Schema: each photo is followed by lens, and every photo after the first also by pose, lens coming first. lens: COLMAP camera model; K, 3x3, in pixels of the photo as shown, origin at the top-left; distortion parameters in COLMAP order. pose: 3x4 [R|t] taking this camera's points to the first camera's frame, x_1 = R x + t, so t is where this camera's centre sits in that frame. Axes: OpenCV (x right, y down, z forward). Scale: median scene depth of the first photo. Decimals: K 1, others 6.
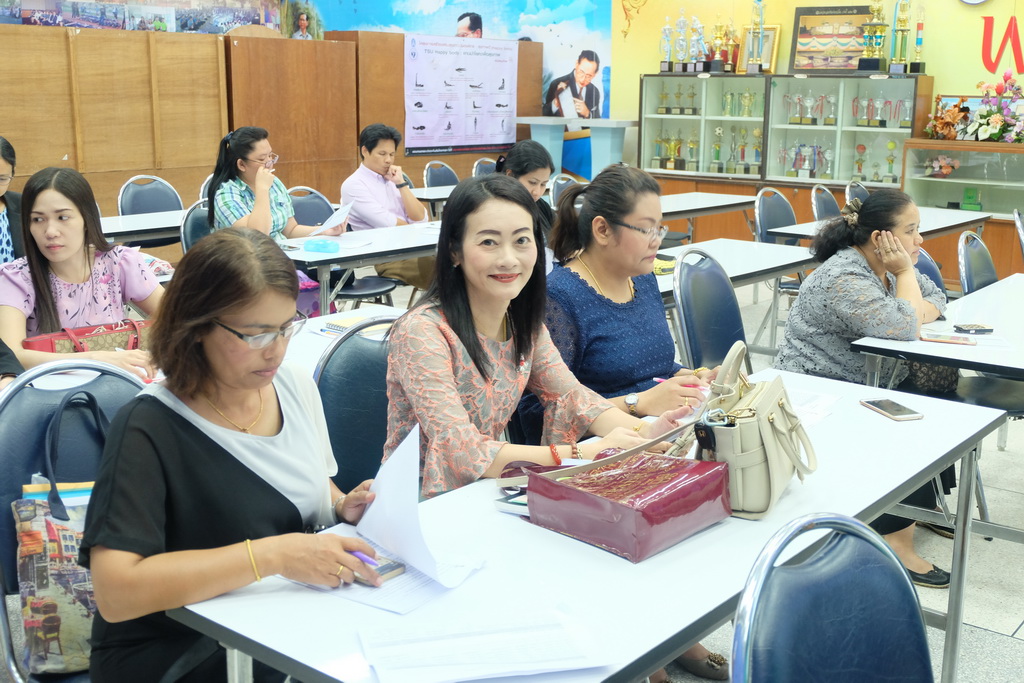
lens RADIAL K [[1157.2, 0, 534.9], [0, 1157.2, 331.3], [0, 0, 1]] dist [-0.025989, 0.015724]
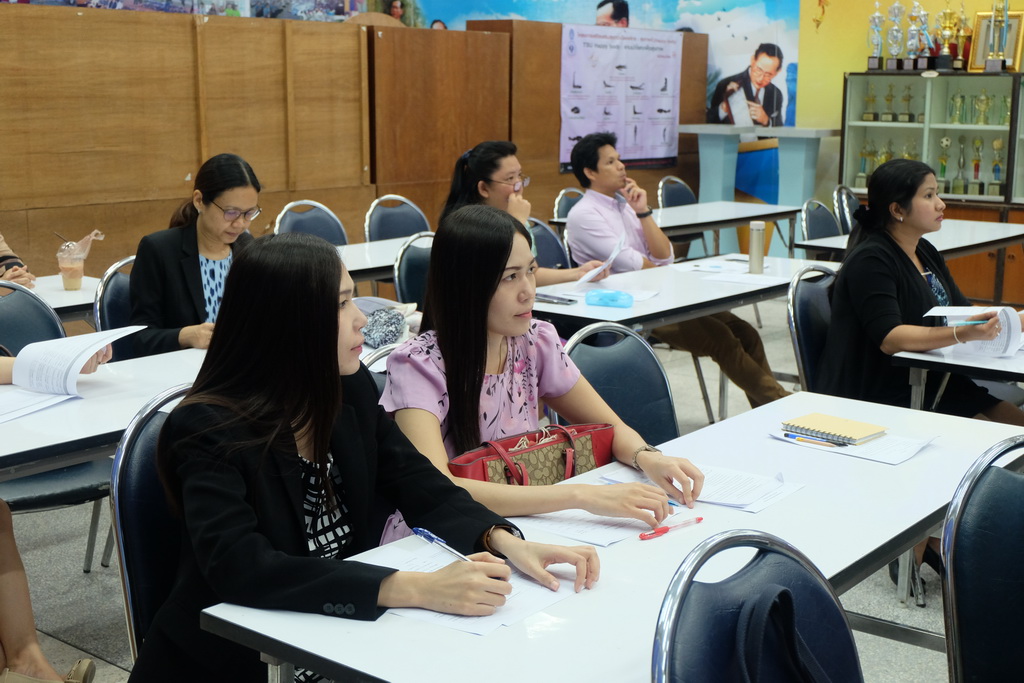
lens RADIAL K [[1335.5, 0, 536.6], [0, 1335.5, 339.5], [0, 0, 1]] dist [-0.022671, 0.051012]
pose [[0.999913, 0.000783, -0.013150, -0.130257], [-0.001060, 0.999777, -0.021079, -0.016604], [0.013131, 0.021091, 0.999691, 0.071425]]
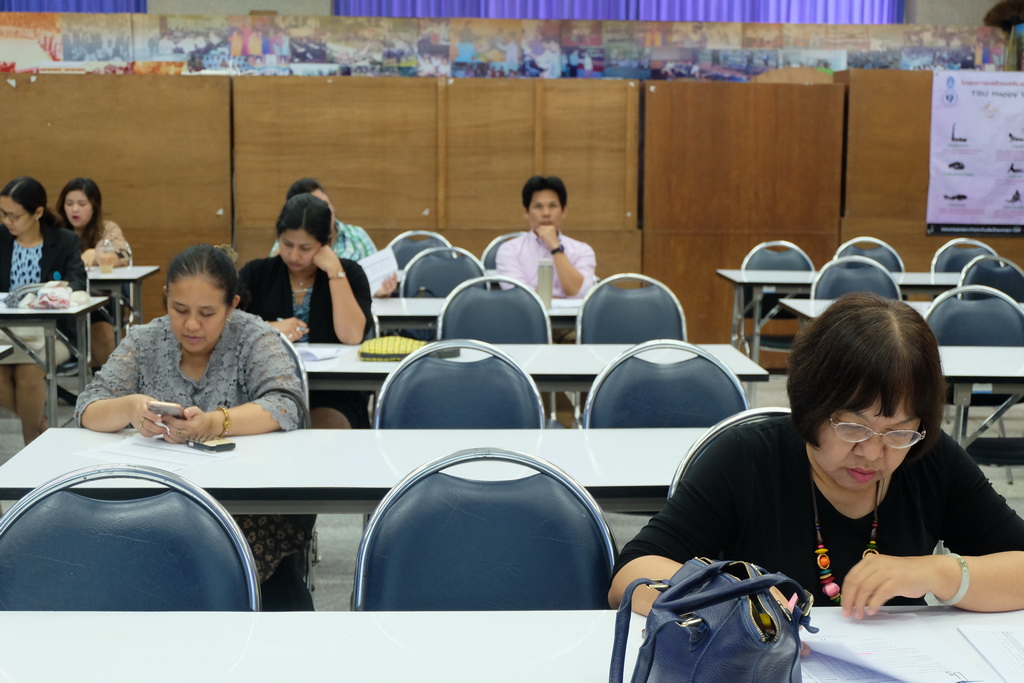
lens RADIAL K [[1485.8, 0, 547.6], [0, 1485.8, 343.5], [0, 0, 1]] dist [-0.043707, 0.080745]
pose [[0.663216, 0.094650, -0.742419, 0.489620], [-0.156461, 0.987587, -0.013863, -0.035527], [0.731891, 0.125354, 0.669792, 0.222200]]
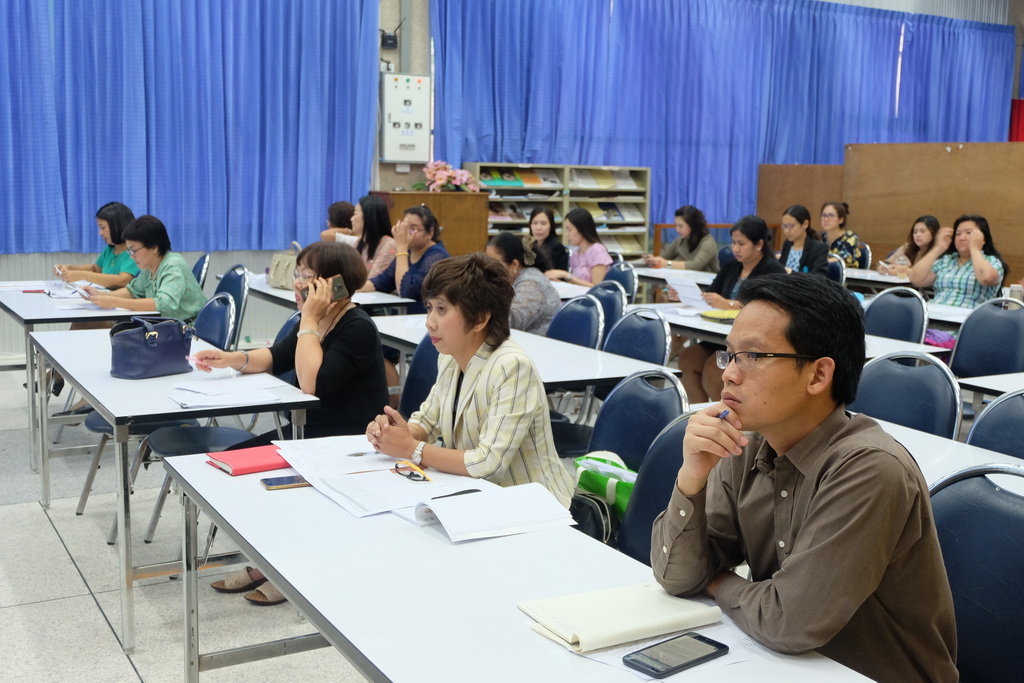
lens RADIAL K [[1165.7, 0, 512.0], [0, 1165.7, 341.5], [0, 0, 1]] dist [-0.016106, -0.004815]
pose [[-0.379586, 0.113157, -0.918210, 0.729406], [-0.219580, 0.953113, 0.208232, -0.130736], [0.898721, 0.280662, -0.336942, 0.656784]]
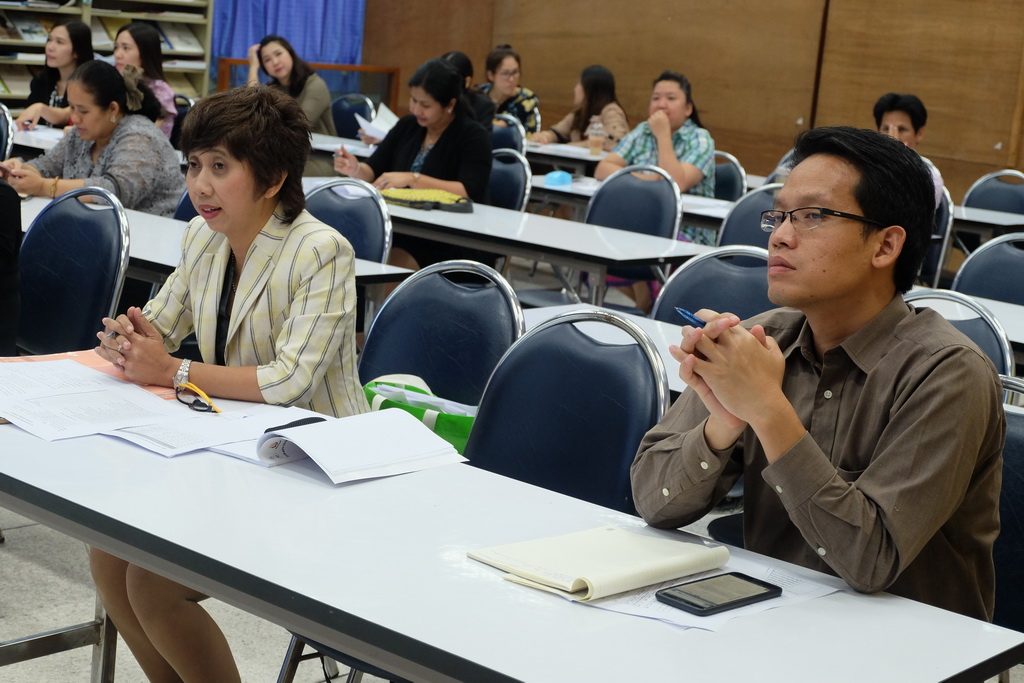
lens RADIAL K [[1812.7, 0, 542.5], [0, 1812.7, 340.5], [0, 0, 1]] dist [-0.009307, -0.047877]
pose [[-0.040096, 0.159337, -0.986410, 0.782985], [-0.298023, 0.940363, 0.164013, -0.113511], [0.953716, 0.300549, 0.009781, 0.599663]]
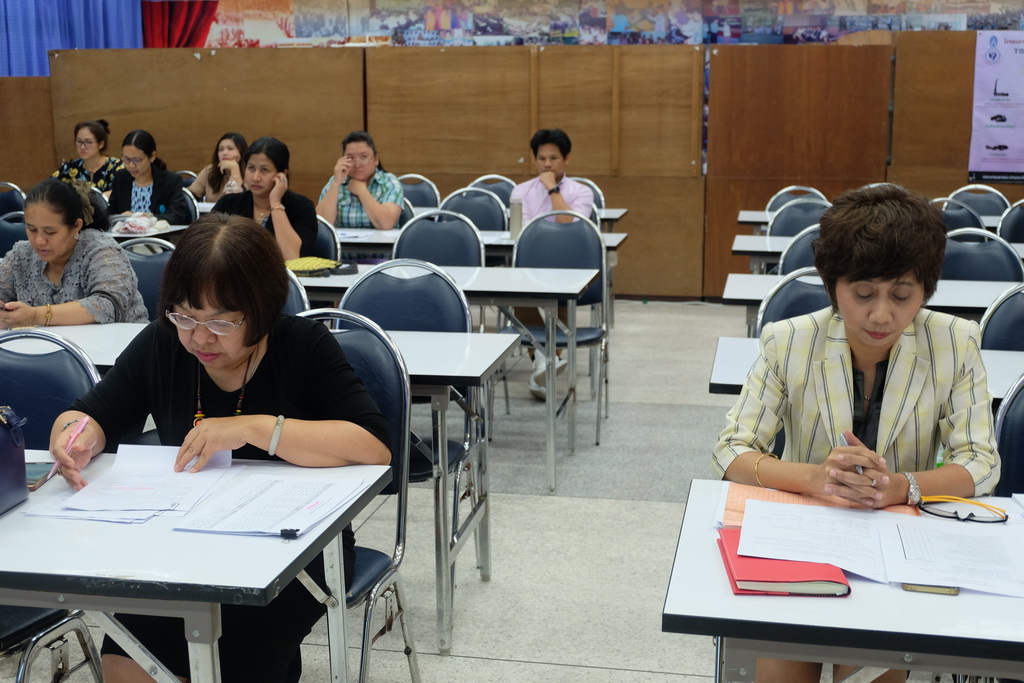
lens RADIAL K [[1283.8, 0, 542.7], [0, 1283.8, 340.4], [0, 0, 1]] dist [-0.021834, -0.007965]
pose [[0.469315, 0.149530, -0.870278, 0.611776], [-0.177975, 0.981350, 0.072638, -0.060970], [0.864910, 0.120797, 0.487175, 0.357371]]
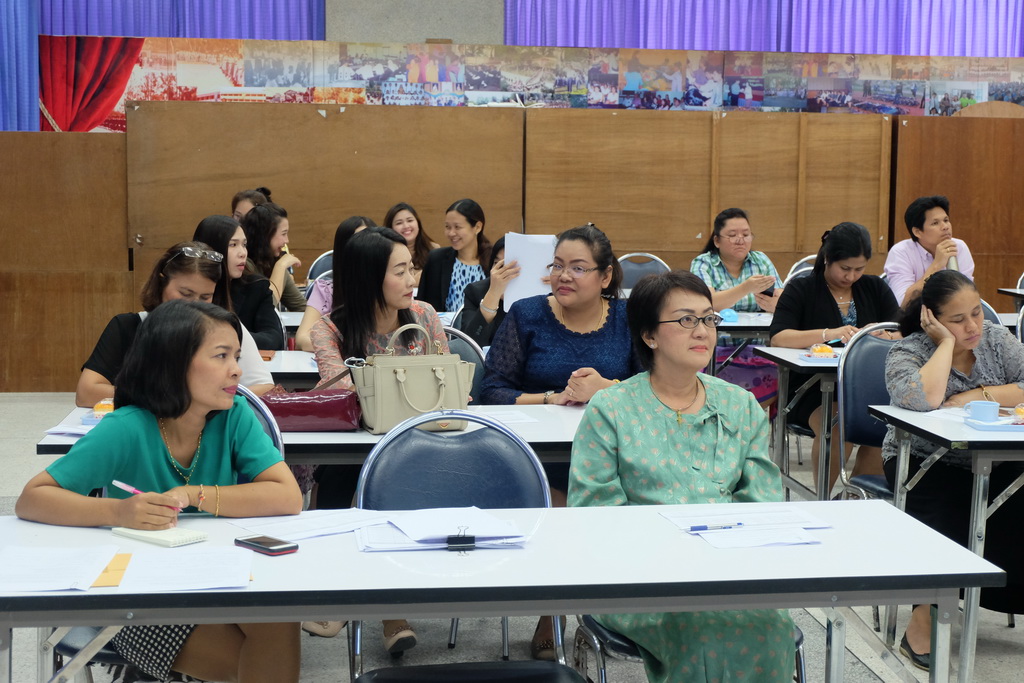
lens RADIAL K [[1587.1, 0, 543.4], [0, 1587.1, 339.2], [0, 0, 1]] dist [-0.017537, 0.028786]
pose [[0.714515, 0.075576, -0.695527, 0.406285], [-0.149694, 0.987640, -0.046464, 0.022194], [0.683418, 0.137315, 0.716996, -0.079786]]
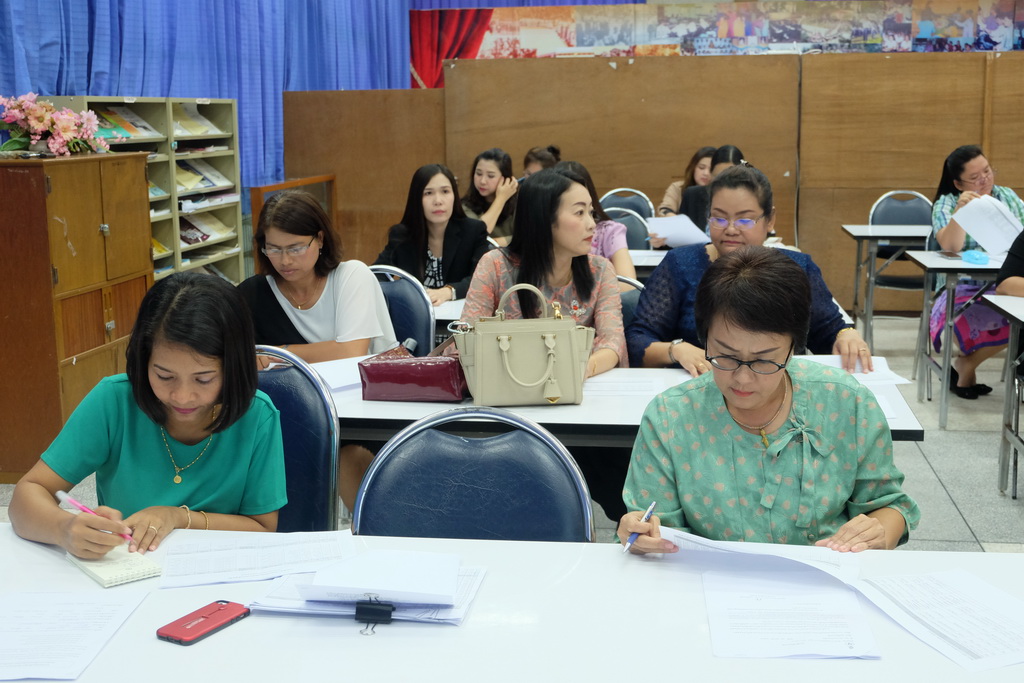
lens RADIAL K [[1246.0, 0, 533.3], [0, 1246.0, 335.6], [0, 0, 1]] dist [-0.035104, 0.003419]
pose [[0.495995, 0.136709, -0.857496, 0.336557], [-0.162679, 0.984673, 0.062887, -0.007086], [0.852950, 0.108305, 0.510633, 0.068716]]
